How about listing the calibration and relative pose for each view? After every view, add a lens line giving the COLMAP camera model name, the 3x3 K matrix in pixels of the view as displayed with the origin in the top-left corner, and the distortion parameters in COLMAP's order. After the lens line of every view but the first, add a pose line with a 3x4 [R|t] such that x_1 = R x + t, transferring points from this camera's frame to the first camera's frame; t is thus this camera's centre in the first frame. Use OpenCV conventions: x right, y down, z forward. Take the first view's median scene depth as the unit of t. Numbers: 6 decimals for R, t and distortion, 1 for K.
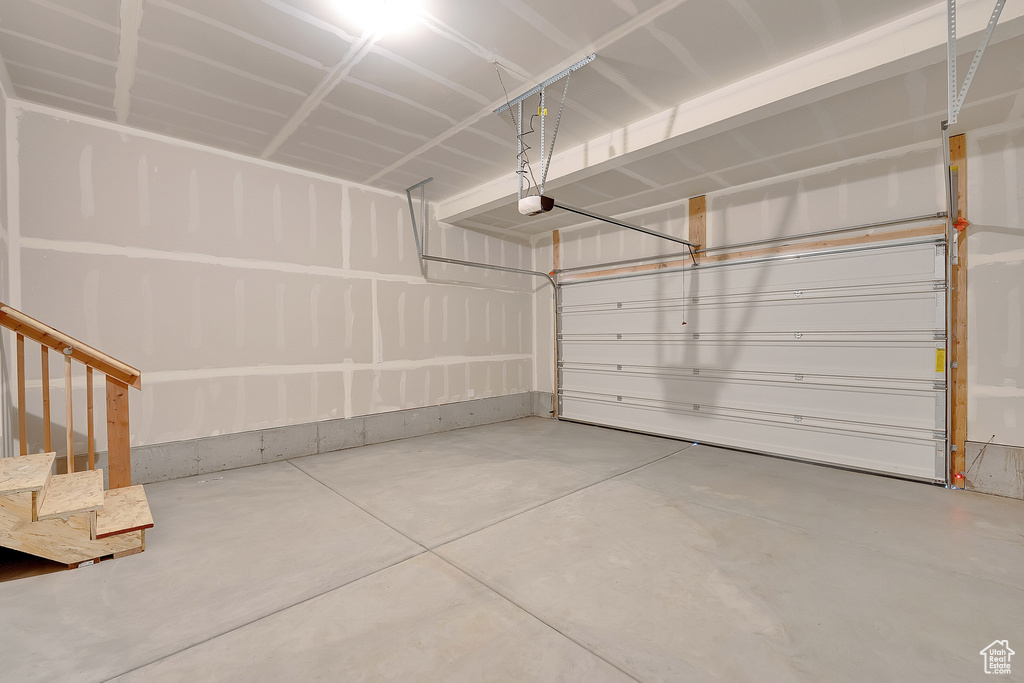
lens RADIAL K [[431.0, 0, 512.6], [0, 431.0, 340.4], [0, 0, 1]] dist [-0.012557, -0.000067]
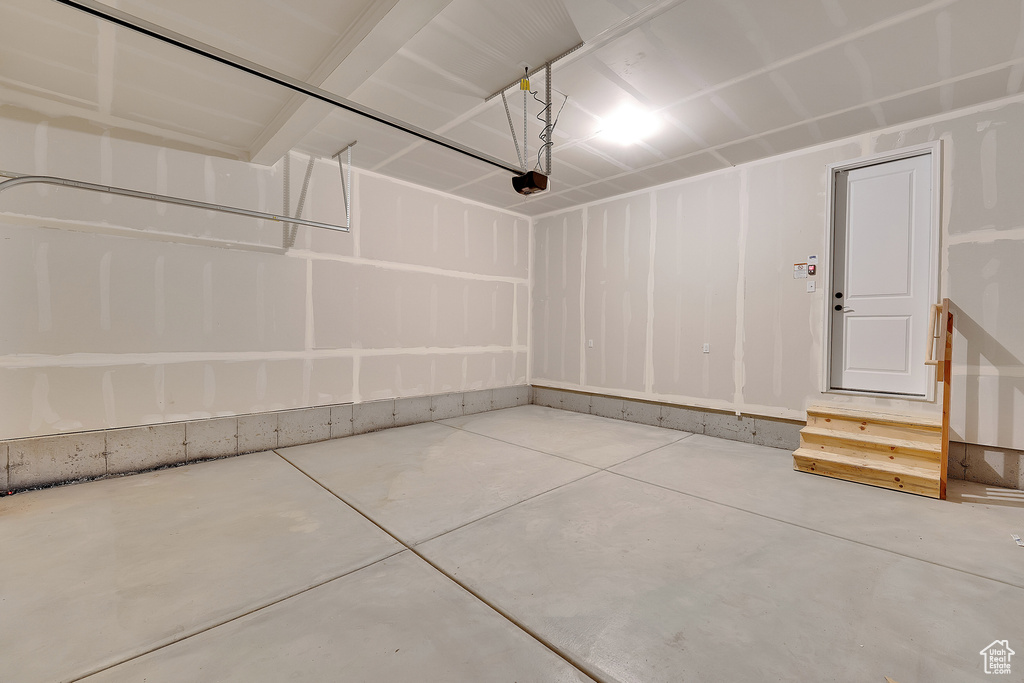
lens RADIAL K [[431.0, 0, 512.6], [0, 431.0, 340.4], [0, 0, 1]] dist [-0.012557, -0.000067]
pose [[-0.999990, -0.004013, 0.001733, 0.092189], [-0.003958, 0.999531, 0.030361, 0.000234], [-0.001854, 0.030354, -0.999538, 1.948800]]
